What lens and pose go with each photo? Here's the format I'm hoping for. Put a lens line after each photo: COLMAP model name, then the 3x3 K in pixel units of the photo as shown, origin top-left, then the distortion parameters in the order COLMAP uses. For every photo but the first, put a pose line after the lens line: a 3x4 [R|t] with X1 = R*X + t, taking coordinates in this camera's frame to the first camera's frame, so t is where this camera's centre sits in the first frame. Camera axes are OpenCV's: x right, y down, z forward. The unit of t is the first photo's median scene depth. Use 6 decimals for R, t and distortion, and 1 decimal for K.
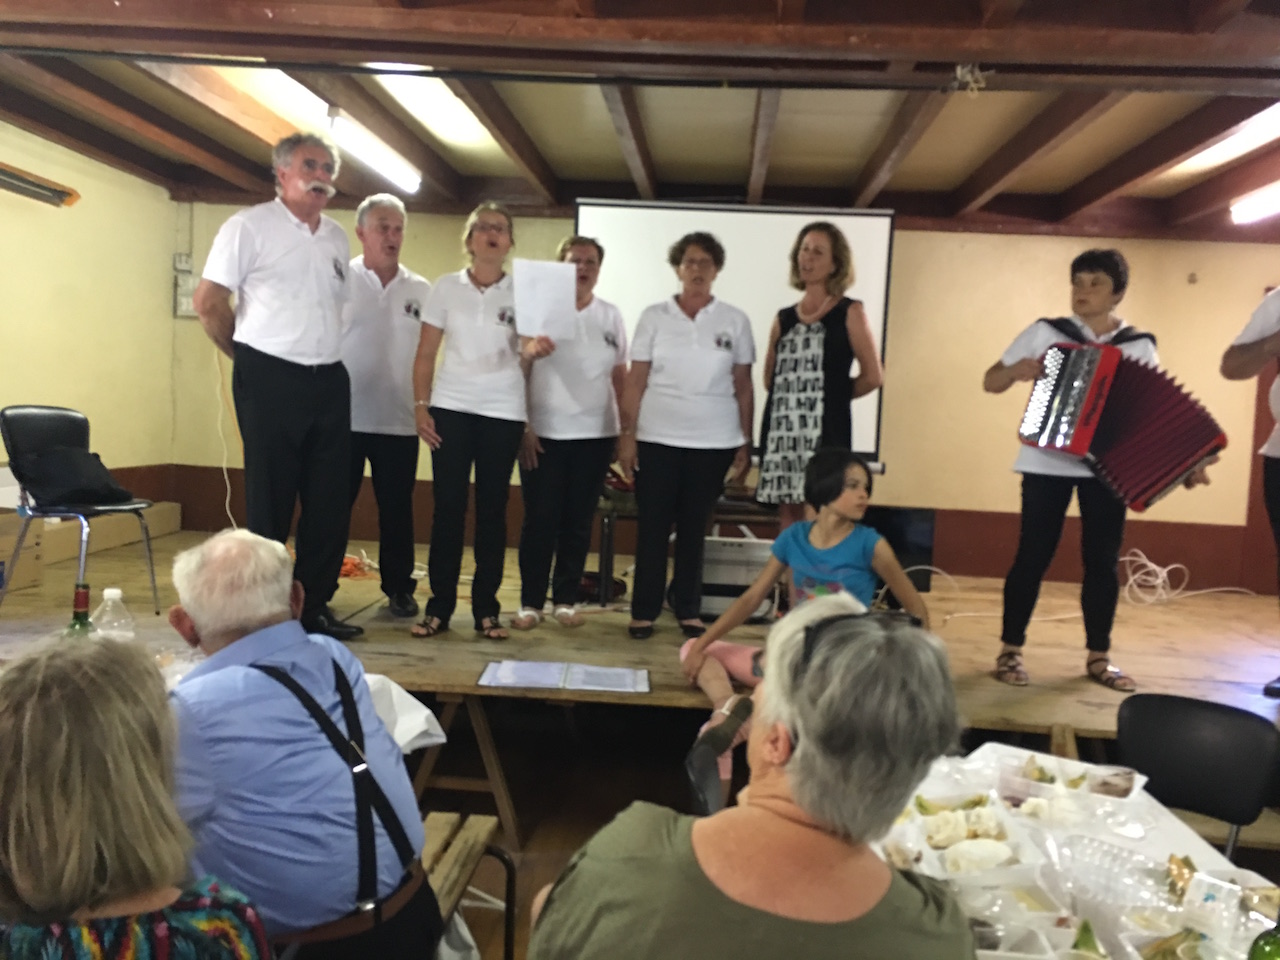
lens RADIAL K [[1068.0, 0, 640.0], [0, 1068.0, 480.0], [0, 0, 1]] dist [0.087456, -0.105598]
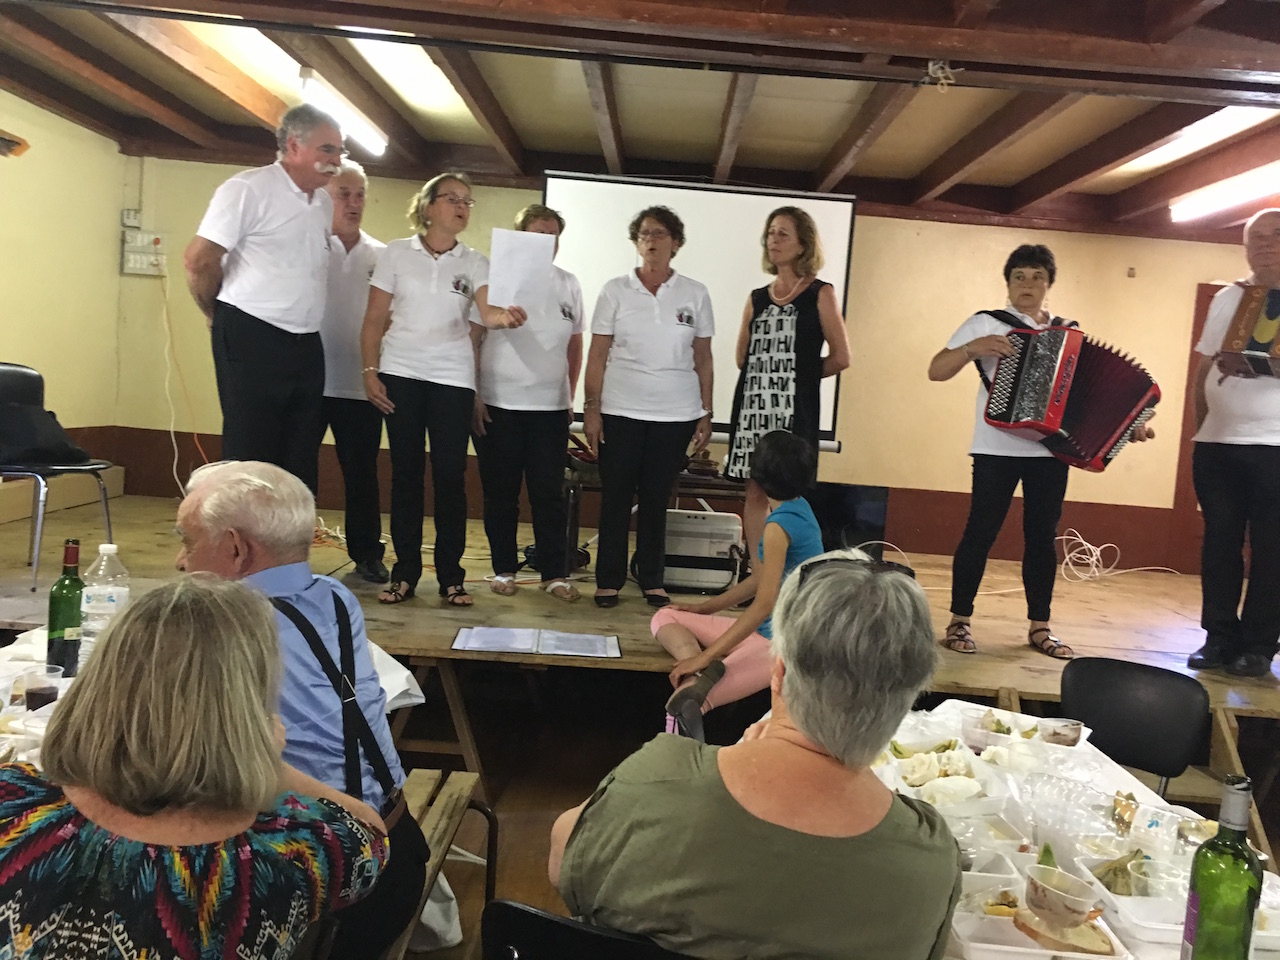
lens RADIAL K [[1078.7, 0, 670.2], [0, 1078.7, 476.9], [0, 0, 1]] dist [0.081814, -0.111244]
pose [[0.996433, 0.020639, 0.081828, -0.029786], [-0.022159, 0.999598, 0.017708, 0.004840], [-0.081430, -0.019458, 0.996489, -0.033606]]
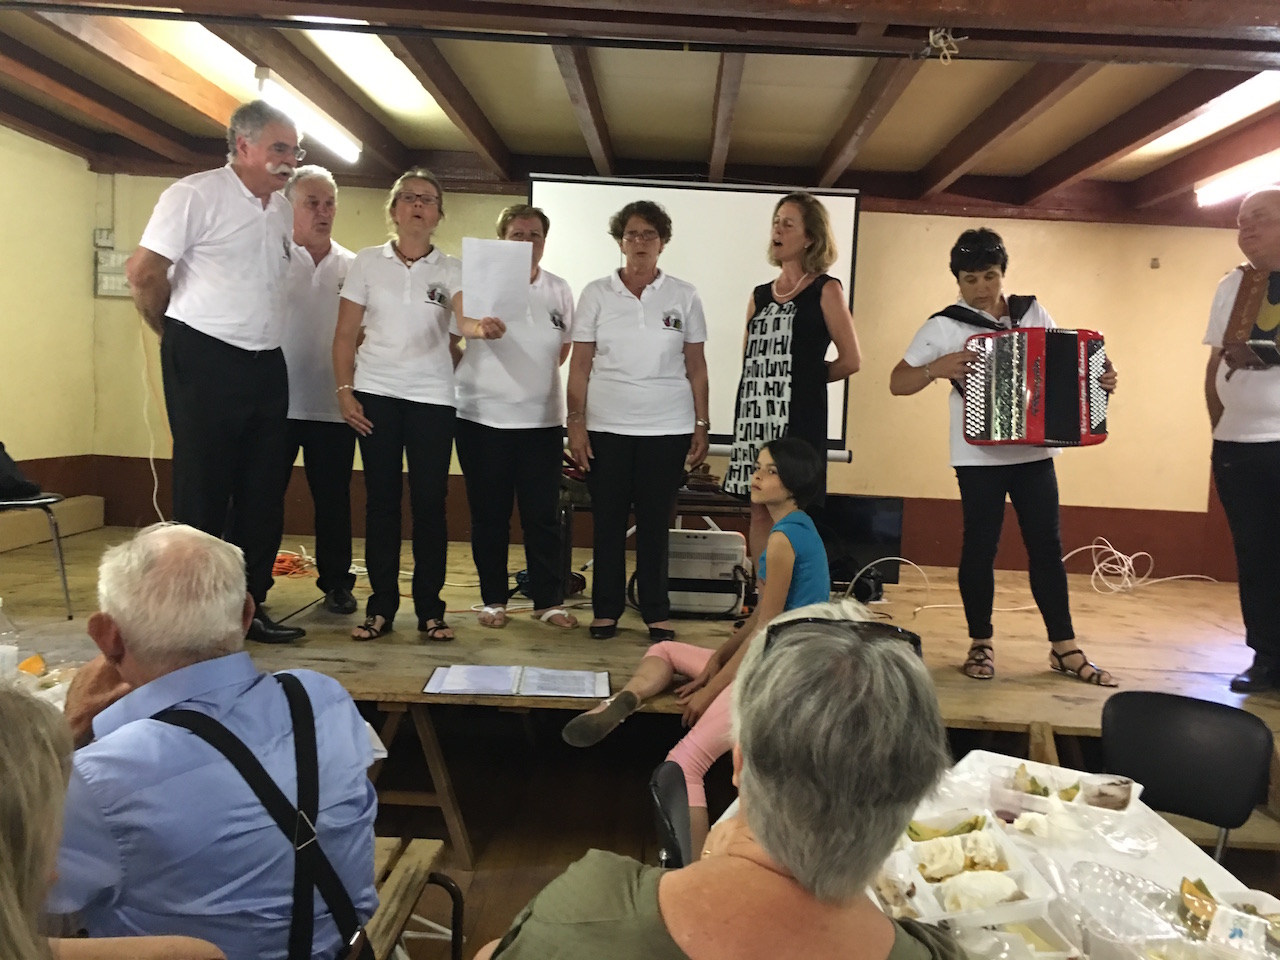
lens RADIAL K [[1078.7, 0, 670.2], [0, 1078.7, 476.9], [0, 0, 1]] dist [0.081814, -0.111244]
pose [[0.997880, -0.005601, 0.064840, 0.001188], [0.005155, 0.999962, 0.007045, 0.000094], [-0.064877, -0.006696, 0.997871, 0.050771]]
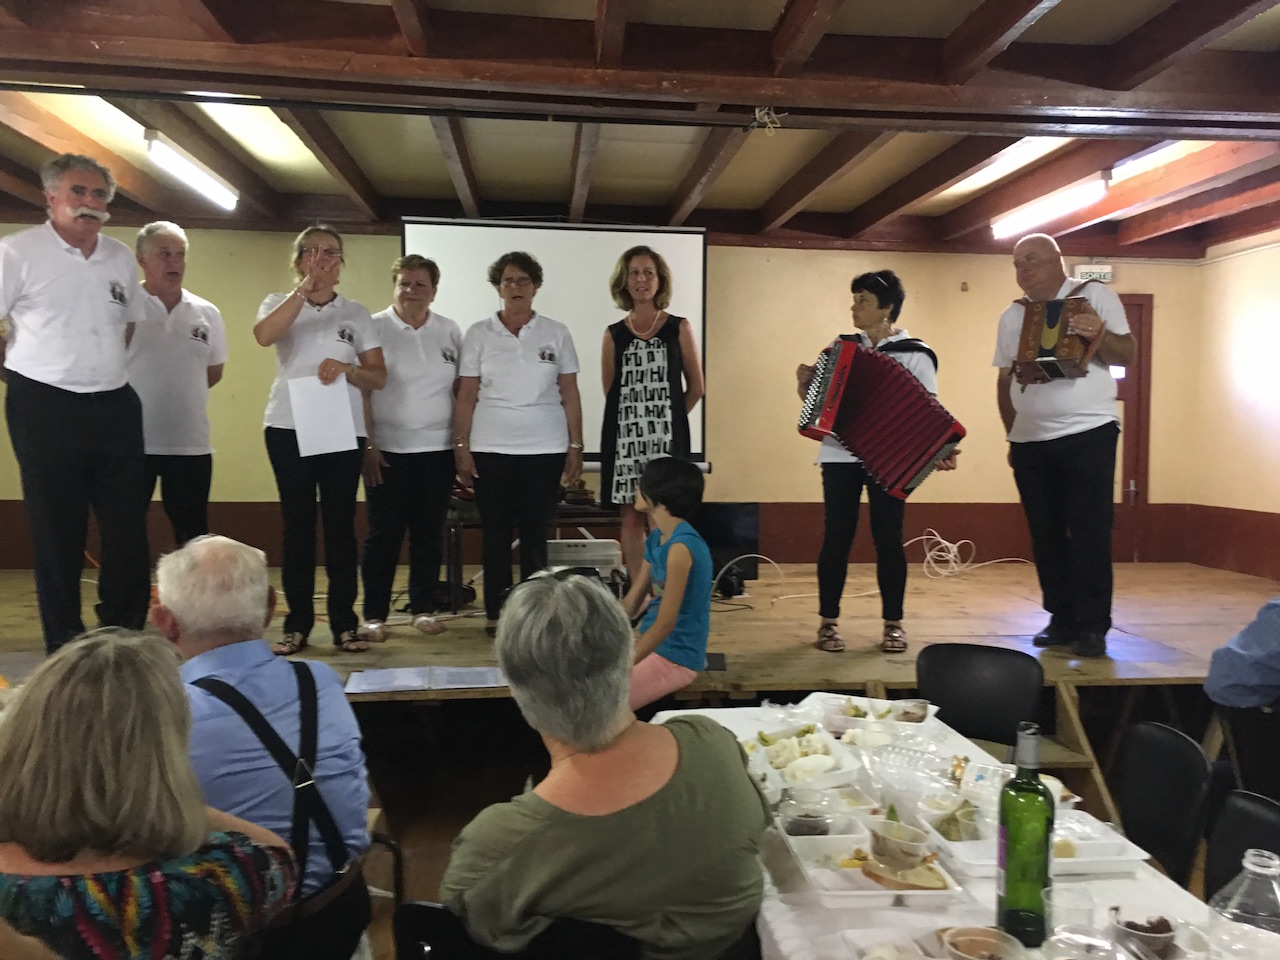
lens RADIAL K [[1083.8, 0, 668.4], [0, 1083.8, 469.0], [0, 0, 1]] dist [0.076282, -0.104701]
pose [[0.980854, -0.048485, 0.188612, -0.027857], [0.051804, 0.998576, -0.012706, 0.003857], [-0.187727, 0.022233, 0.981970, -0.086840]]
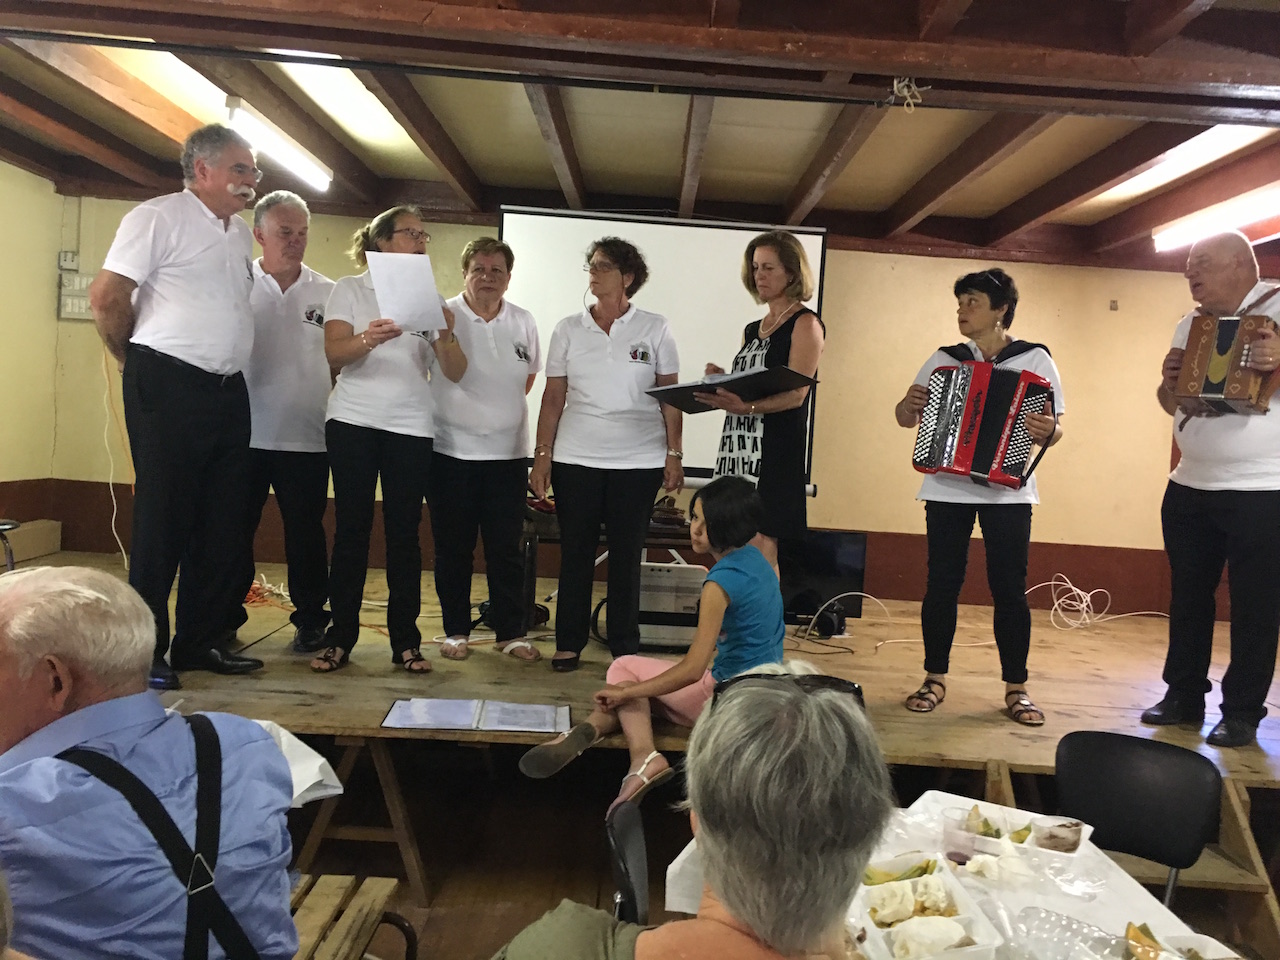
lens RADIAL K [[1078.7, 0, 670.2], [0, 1078.7, 476.9], [0, 0, 1]] dist [0.081814, -0.111244]
pose [[0.995549, 0.009613, 0.093756, 0.004256], [-0.007943, 0.999803, -0.018170, -0.006256], [-0.093912, 0.017344, 0.995429, 0.045395]]
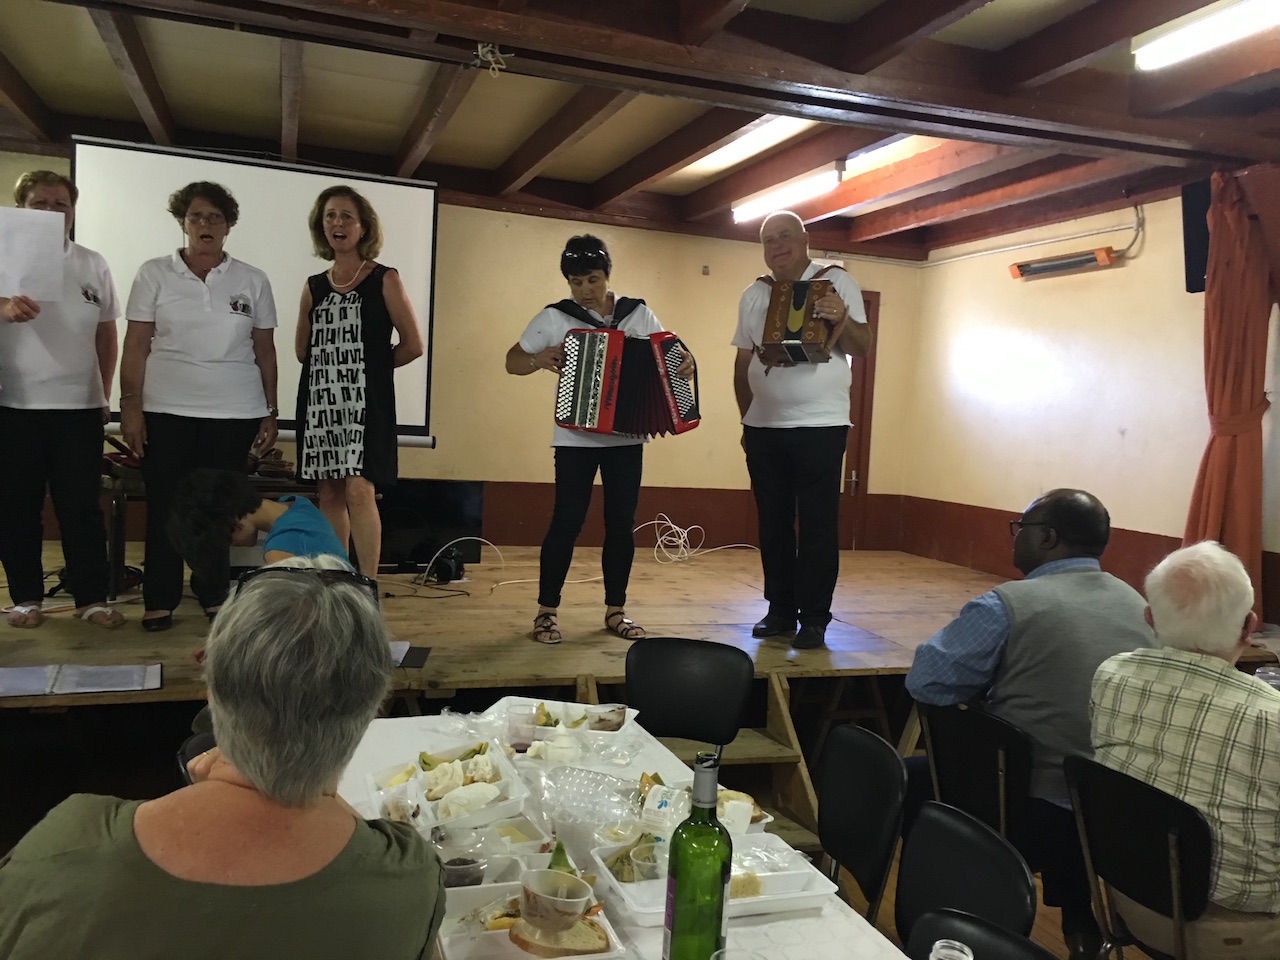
lens RADIAL K [[1078.7, 0, 670.2], [0, 1078.7, 476.9], [0, 0, 1]] dist [0.081814, -0.111244]
pose [[0.913888, -0.021827, 0.405380, 0.028321], [0.014744, 0.999679, 0.020586, 0.006168], [-0.405699, -0.012836, 0.913917, -0.016033]]
